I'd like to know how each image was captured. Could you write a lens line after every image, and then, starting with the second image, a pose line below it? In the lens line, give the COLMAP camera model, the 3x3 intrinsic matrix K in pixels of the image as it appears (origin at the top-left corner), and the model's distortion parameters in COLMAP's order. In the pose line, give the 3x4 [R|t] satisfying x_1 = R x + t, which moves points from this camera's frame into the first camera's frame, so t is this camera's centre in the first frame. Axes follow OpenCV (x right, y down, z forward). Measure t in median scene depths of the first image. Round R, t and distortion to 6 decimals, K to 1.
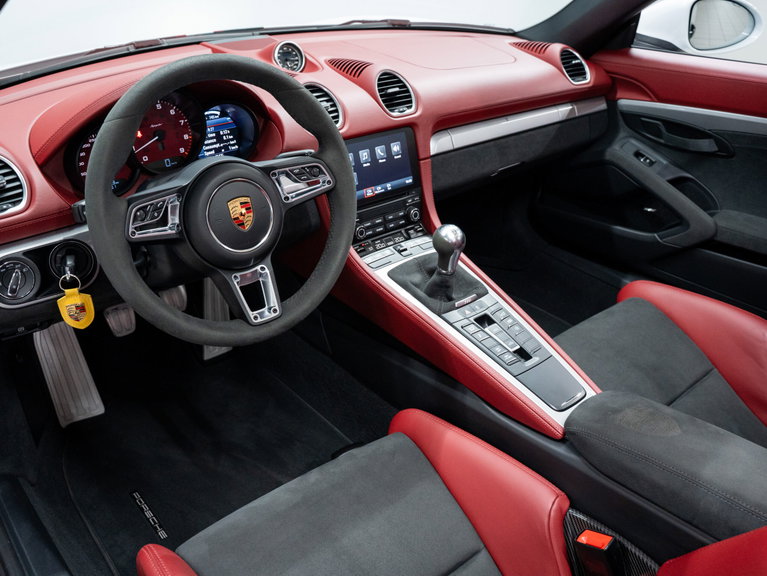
lens RADIAL K [[686.8, 0, 380.9], [0, 686.8, 281.5], [0, 0, 1]] dist [-0.045760, 0.011766]
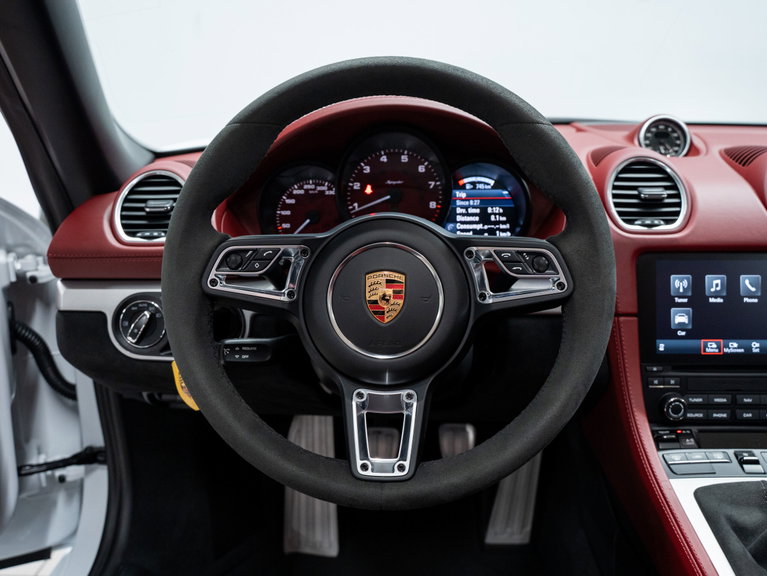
lens RADIAL K [[760.5, 0, 386.9], [0, 760.5, 288.6], [0, 0, 1]] dist [-0.053621, 0.000000]
pose [[0.749234, 0.162279, -0.642117, 0.195650], [-0.305477, 0.944905, -0.117636, -0.019587], [0.587650, 0.284289, 0.757527, 0.375636]]
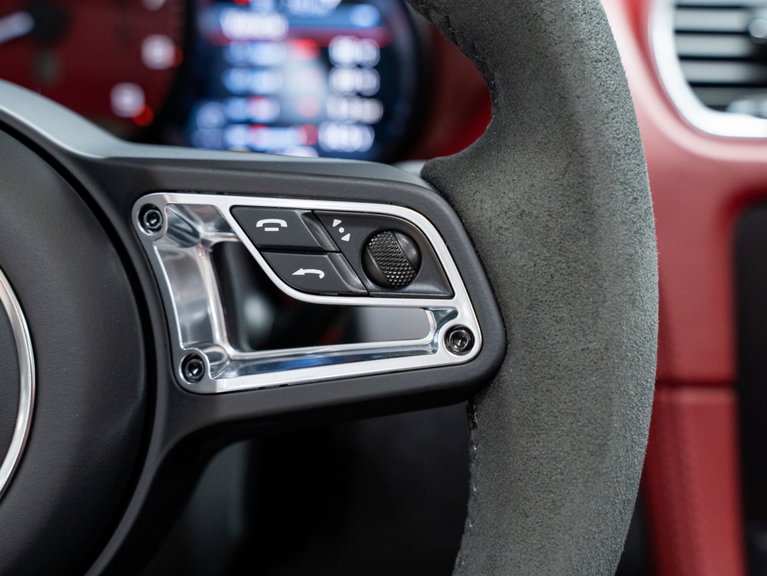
lens RADIAL K [[1296.6, 0, 381.7], [0, 1296.6, 288.3], [0, 0, 1]] dist [0.196432, 0.000000]
pose [[0.784619, 0.204043, -0.585439, 0.075820], [-0.308430, 0.947611, -0.083095, -0.108582], [0.537814, 0.245765, 0.806447, 0.644362]]
